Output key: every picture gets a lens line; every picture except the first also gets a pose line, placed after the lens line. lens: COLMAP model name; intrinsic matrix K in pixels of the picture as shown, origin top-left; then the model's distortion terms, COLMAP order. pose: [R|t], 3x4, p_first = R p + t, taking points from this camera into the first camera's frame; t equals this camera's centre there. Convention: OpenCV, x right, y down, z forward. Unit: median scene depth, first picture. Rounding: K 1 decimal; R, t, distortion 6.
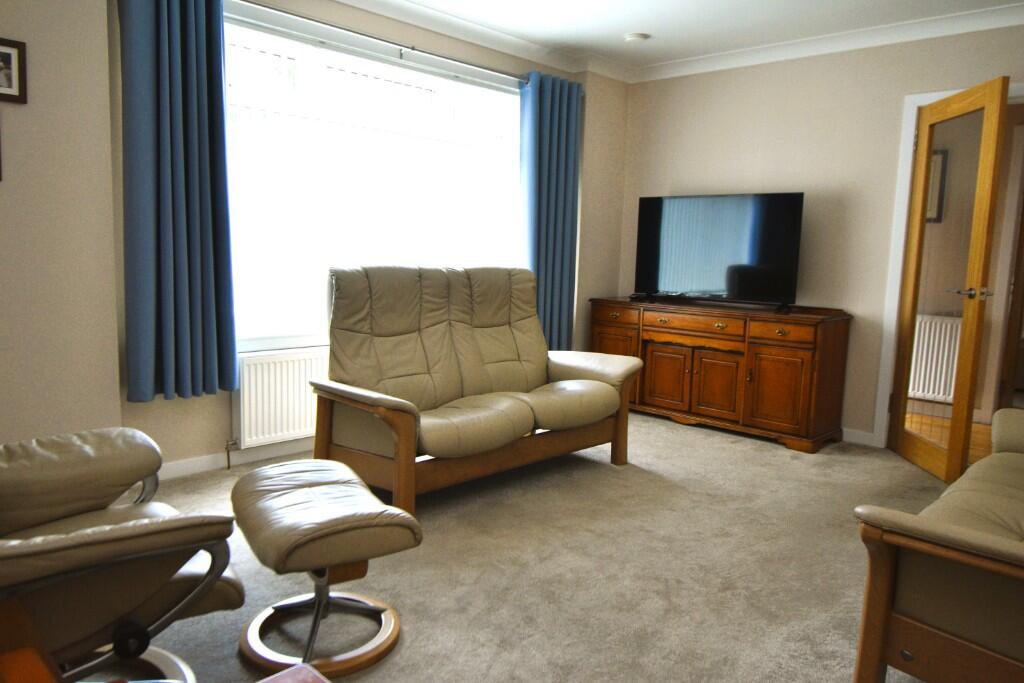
lens RADIAL K [[761.9, 0, 512.0], [0, 761.9, 341.5], [0, 0, 1]] dist [0.002110, 0.001405]
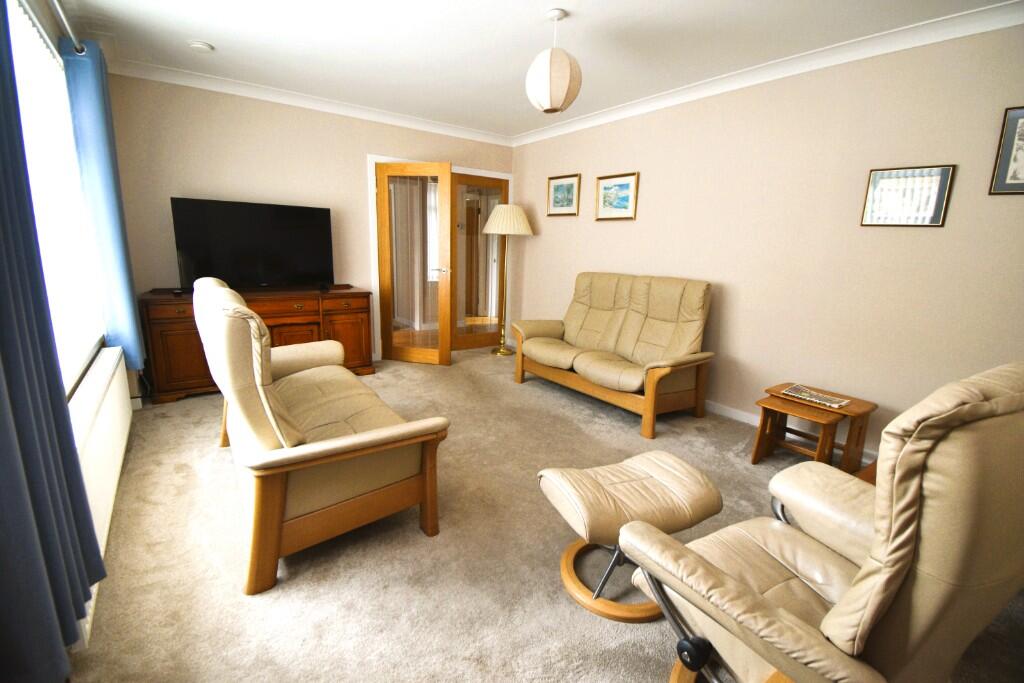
lens RADIAL K [[449.3, 0, 508.0], [0, 449.3, 345.1], [0, 0, 1]] dist [0.028501, -0.030150]
pose [[0.162461, -0.236076, 0.958058, -0.484545], [0.091960, 0.970353, 0.223512, -0.106010], [-0.982420, 0.051791, 0.179354, 0.532515]]
